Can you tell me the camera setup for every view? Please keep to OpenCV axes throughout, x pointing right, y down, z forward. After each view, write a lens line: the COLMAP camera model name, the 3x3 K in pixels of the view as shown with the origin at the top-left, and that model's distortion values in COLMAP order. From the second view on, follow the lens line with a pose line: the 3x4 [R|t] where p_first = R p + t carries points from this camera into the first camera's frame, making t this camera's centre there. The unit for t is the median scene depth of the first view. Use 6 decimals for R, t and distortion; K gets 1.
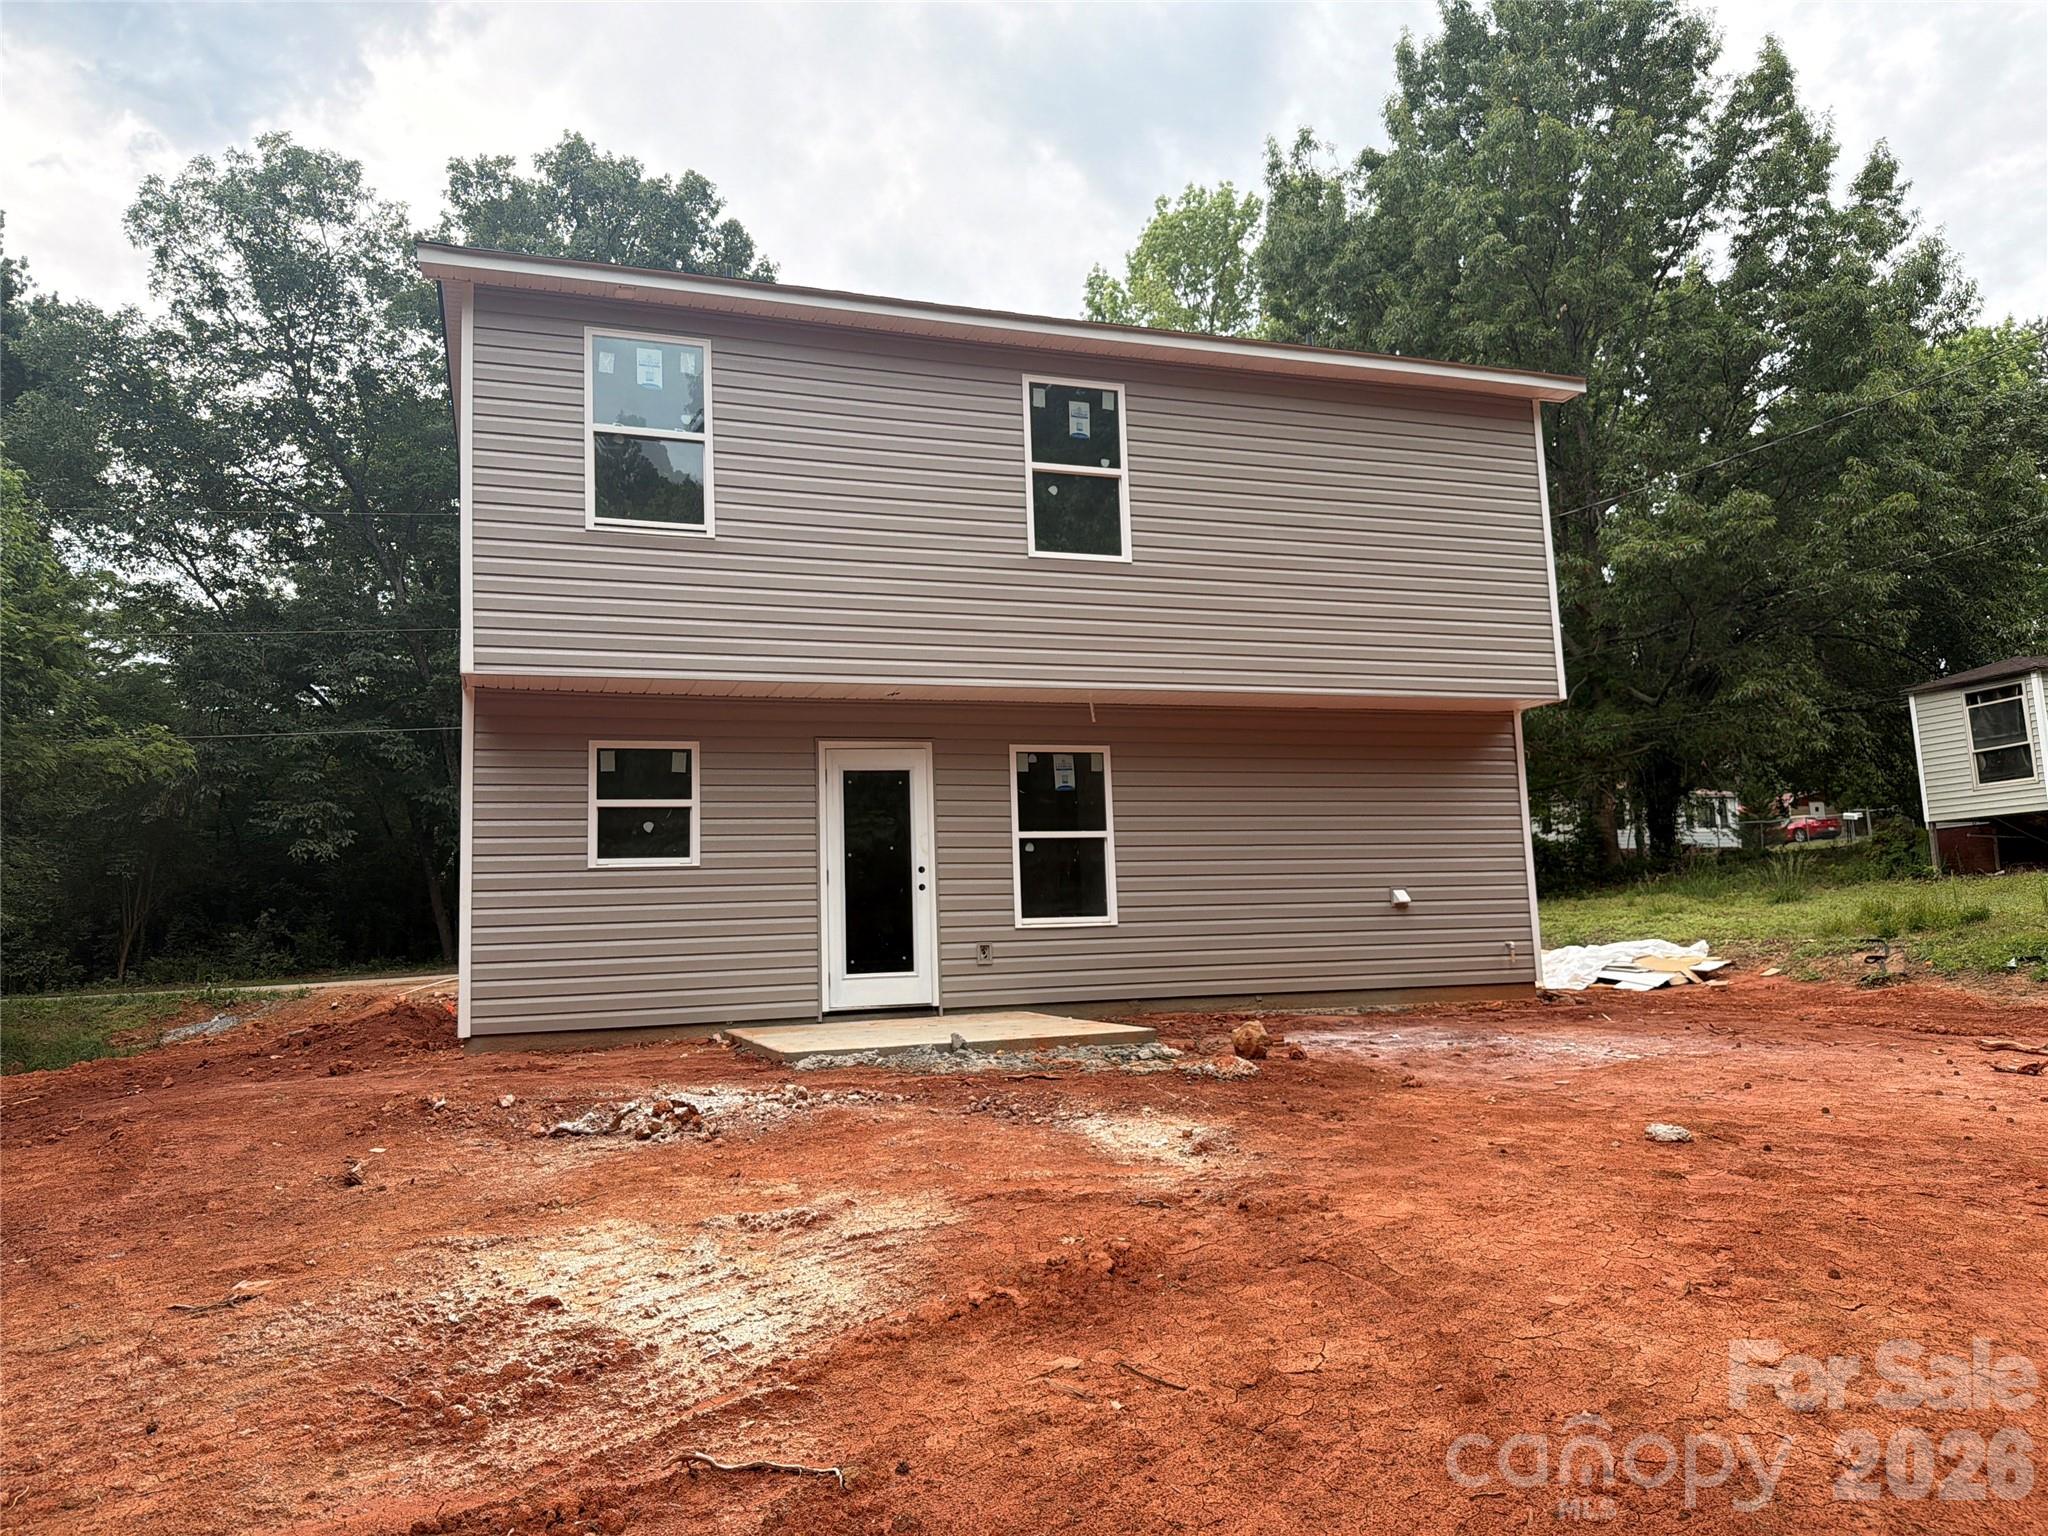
lens RADIAL K [[1473.1, 0, 1019.0], [0, 1473.1, 725.7], [0, 0, 1]] dist [0.057399, -0.065718]
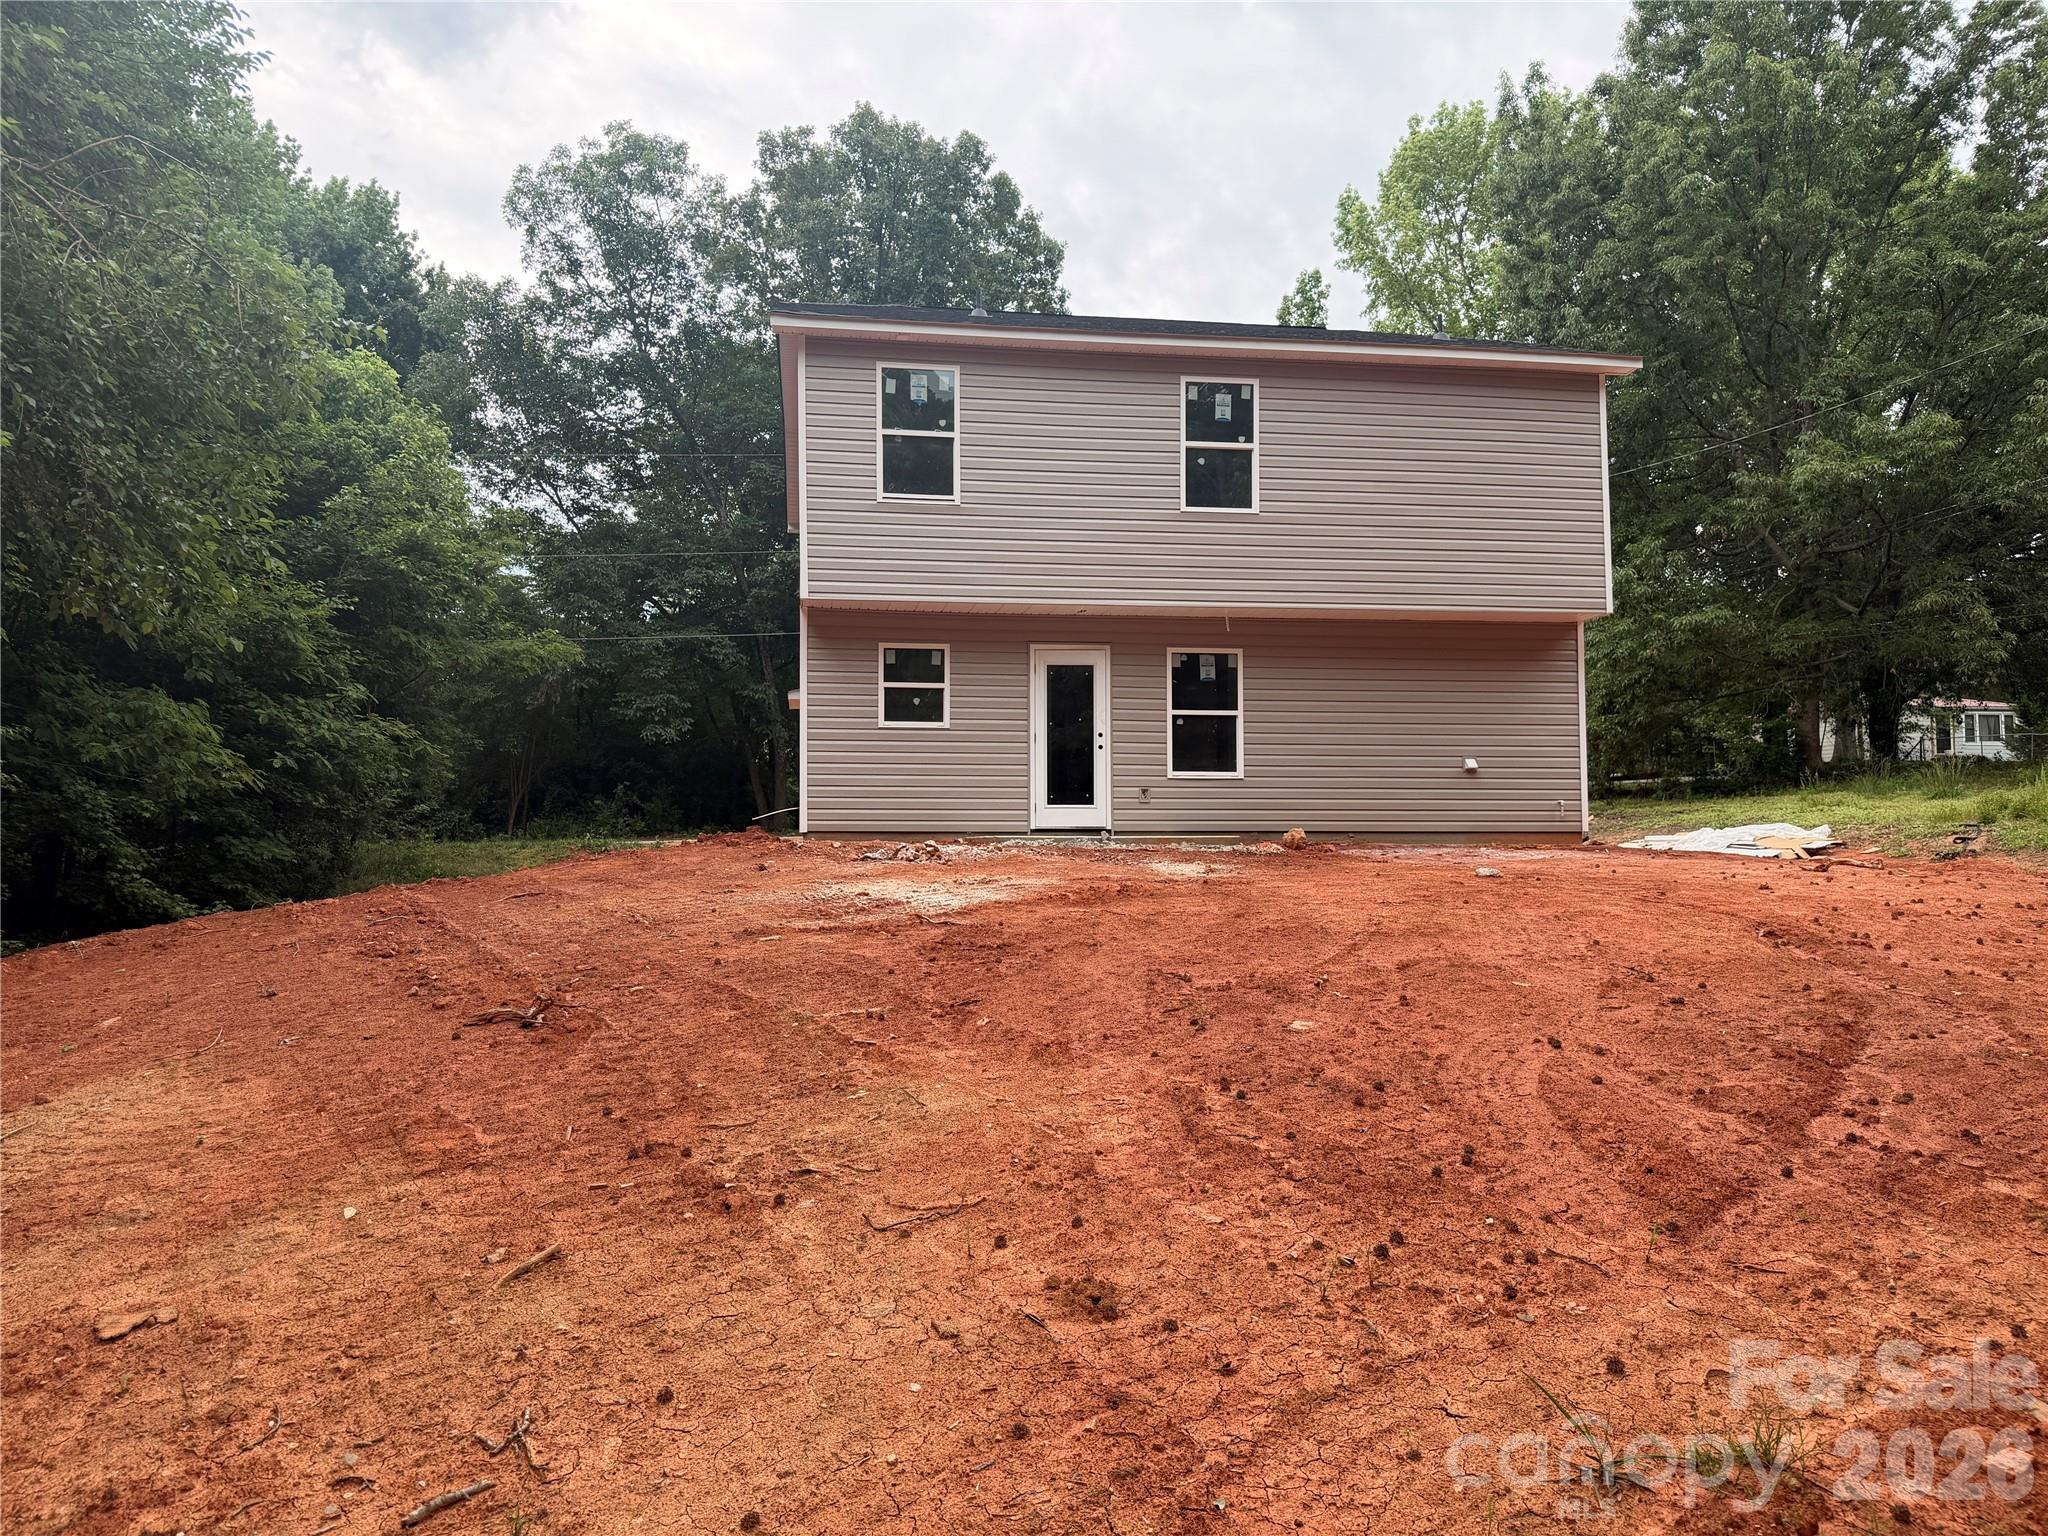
lens RADIAL K [[1473.1, 0, 1019.0], [0, 1473.1, 725.7], [0, 0, 1]] dist [0.057399, -0.065718]
pose [[0.982446, 0.015364, -0.185912, 0.033676], [-0.003656, 0.997997, 0.063158, -0.000192], [0.186510, -0.061370, 0.980534, -0.113932]]
